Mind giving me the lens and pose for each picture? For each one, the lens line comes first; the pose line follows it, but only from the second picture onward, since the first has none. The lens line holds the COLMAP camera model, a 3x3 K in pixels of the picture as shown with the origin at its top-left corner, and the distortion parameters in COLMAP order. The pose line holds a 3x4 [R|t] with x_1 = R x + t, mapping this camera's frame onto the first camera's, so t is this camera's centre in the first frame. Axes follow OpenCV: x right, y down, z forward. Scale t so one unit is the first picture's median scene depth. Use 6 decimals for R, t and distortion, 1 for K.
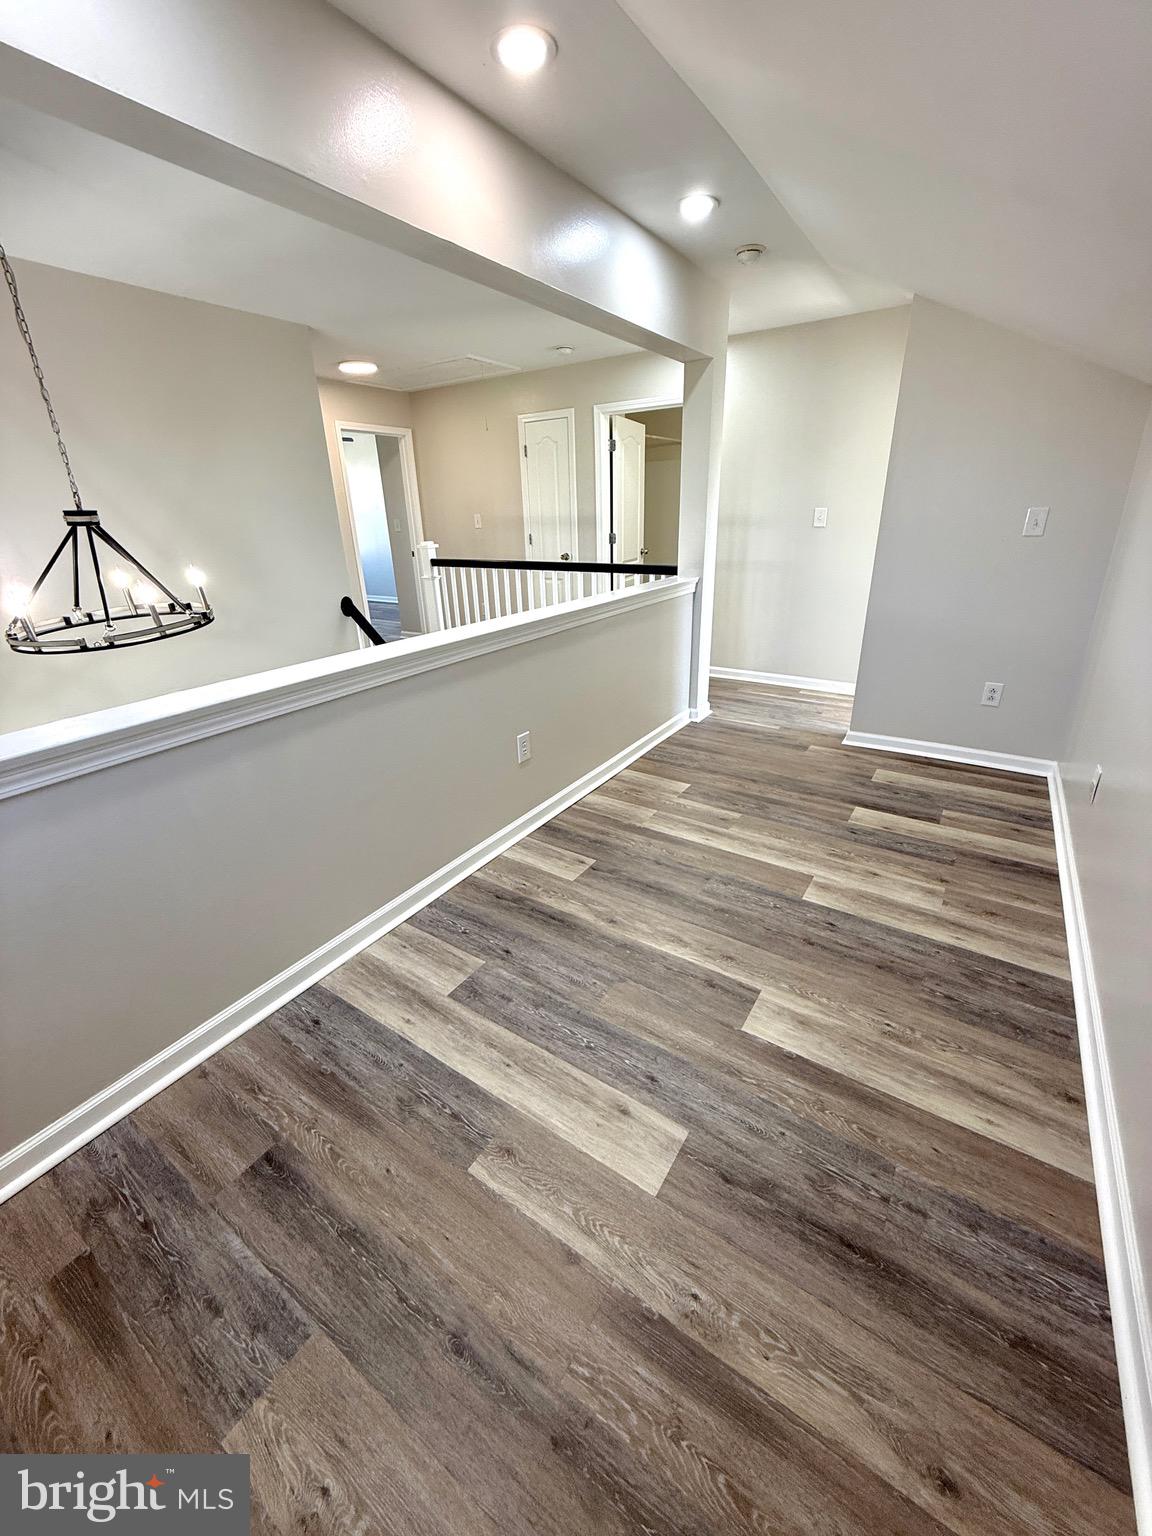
lens RADIAL K [[610.9, 0, 576.0], [0, 610.9, 768.0], [0, 0, 1]] dist [0.001537, 0.000204]
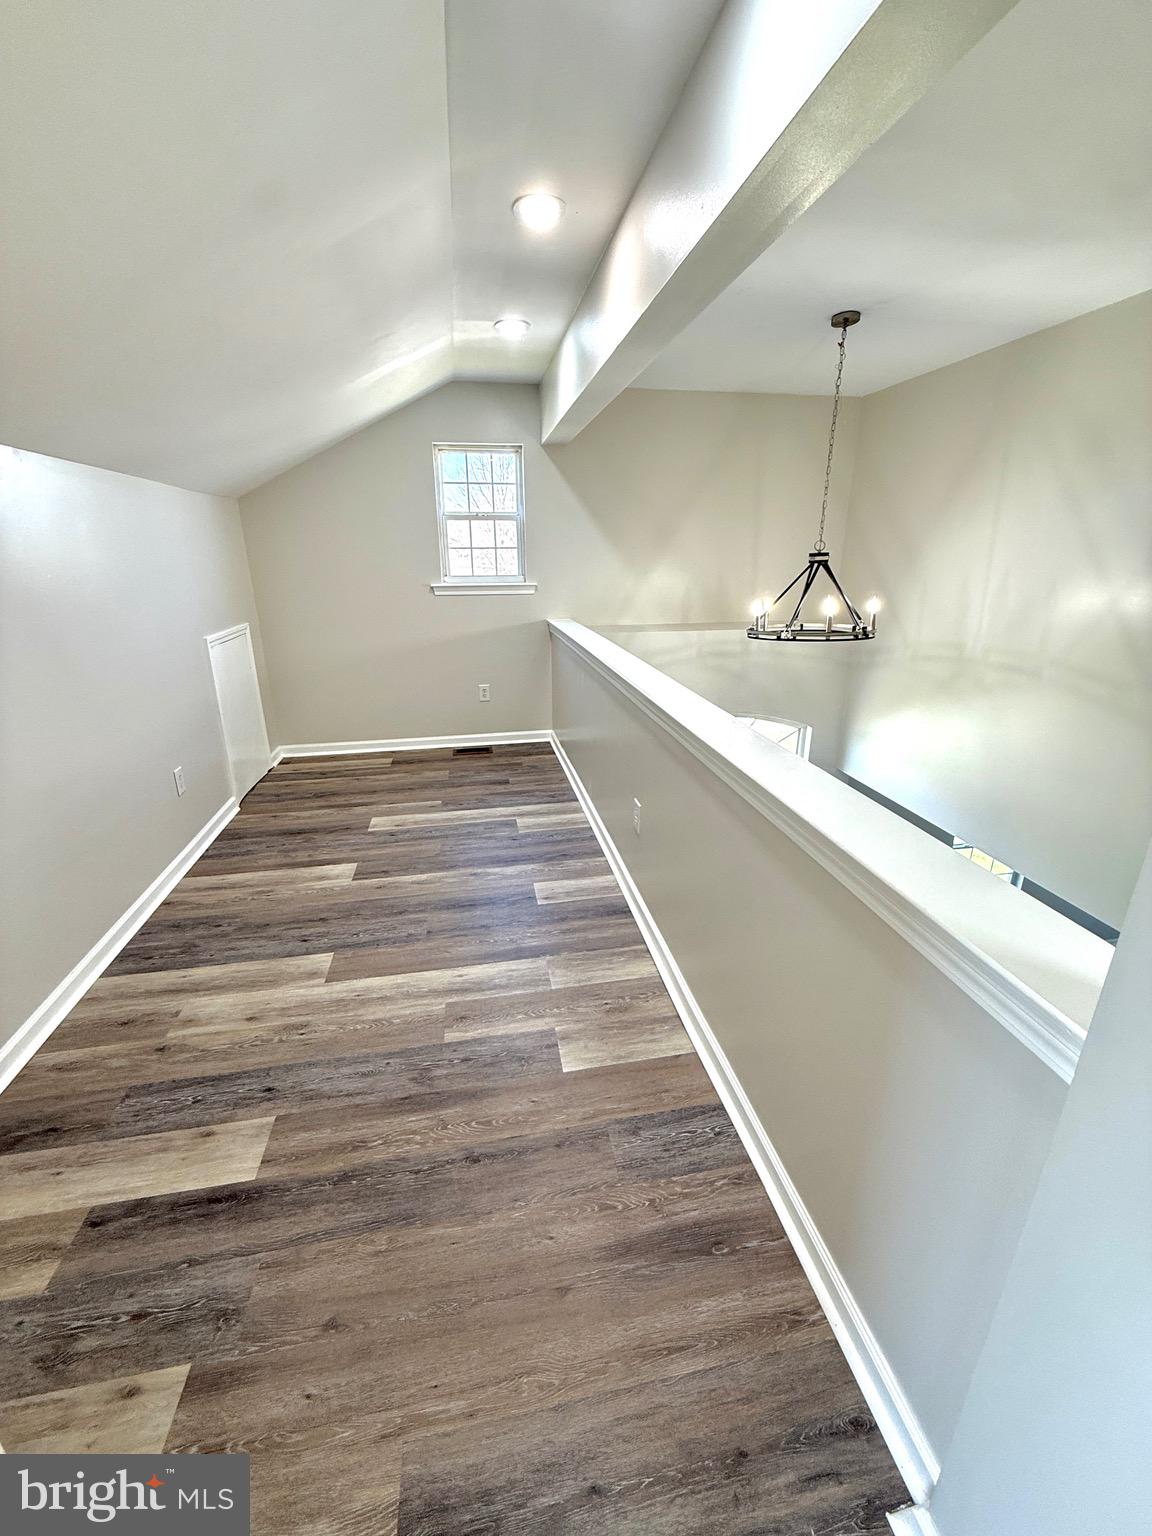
lens RADIAL K [[613.6, 0, 577.7], [0, 613.6, 759.8], [0, 0, 1]] dist [-0.000795, 0.000537]
pose [[-0.721971, 0.255582, -0.642990, 0.666414], [-0.245567, 0.774139, 0.583443, -0.742305], [0.646881, 0.579125, -0.496143, 1.620232]]
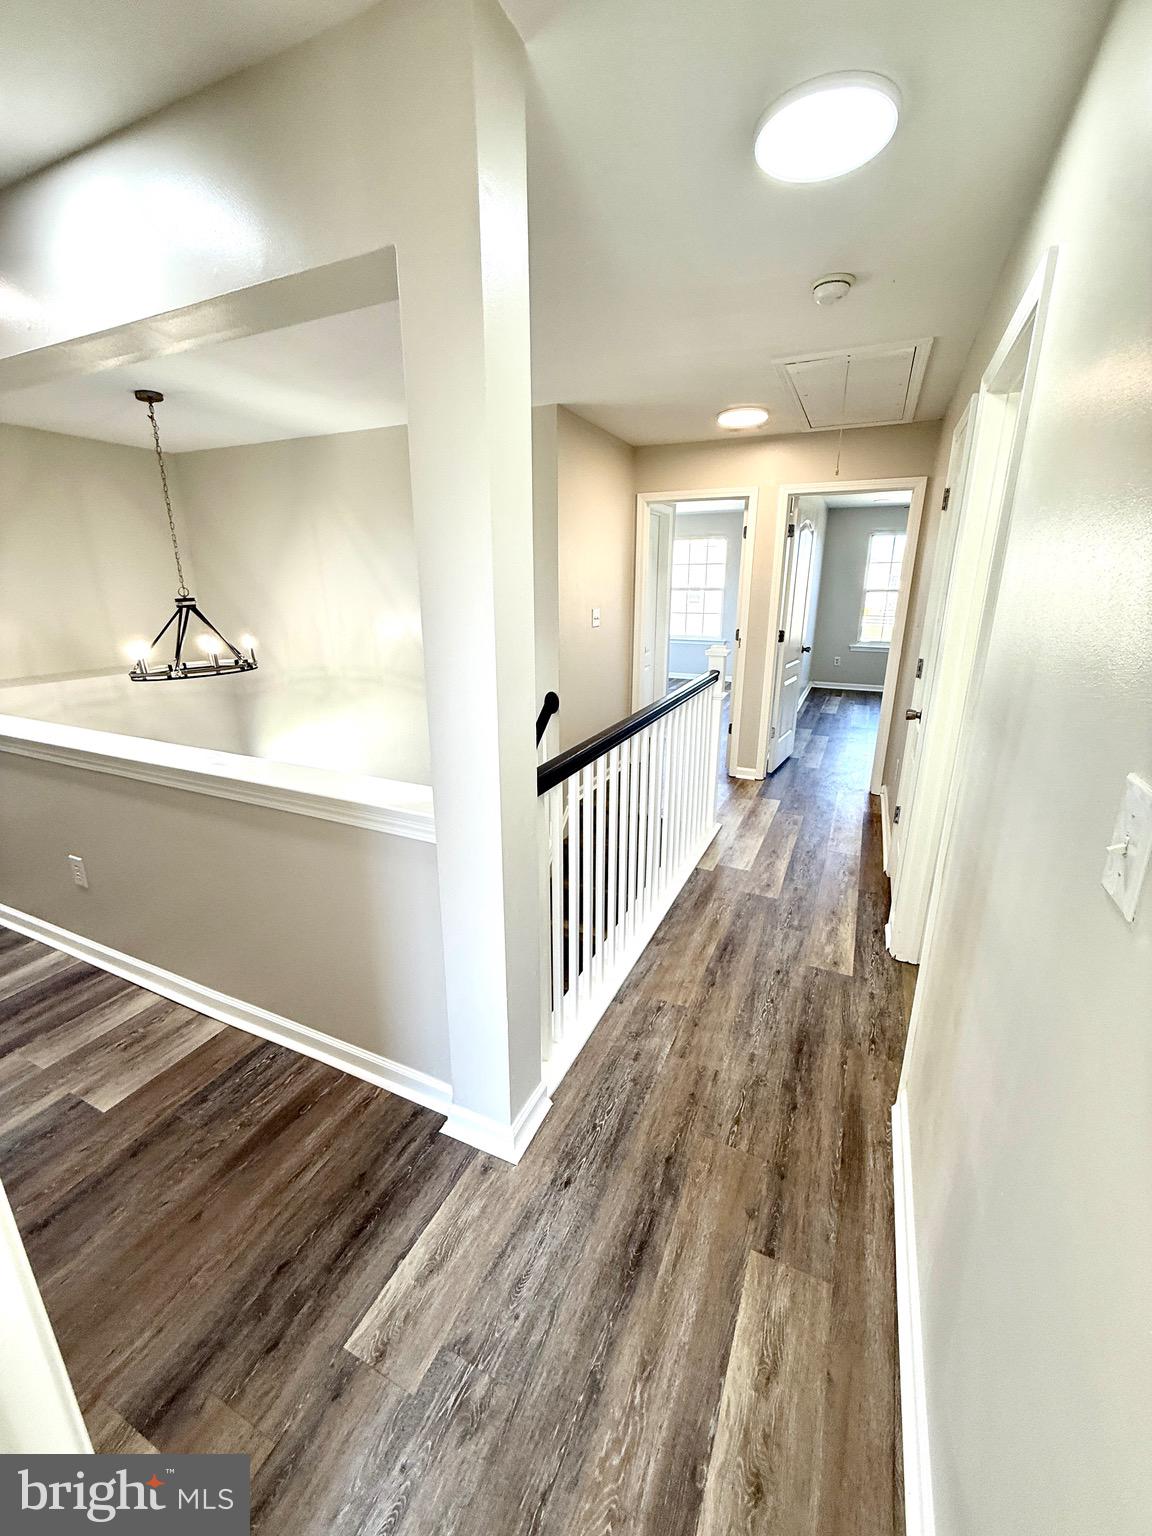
lens RADIAL K [[613.6, 0, 577.7], [0, 613.6, 759.8], [0, 0, 1]] dist [-0.000795, 0.000537]
pose [[0.147047, 0.305472, -0.940778, 0.984274], [-0.389579, 0.892125, 0.228782, -0.805432], [0.909179, 0.332866, 0.250190, 1.659488]]
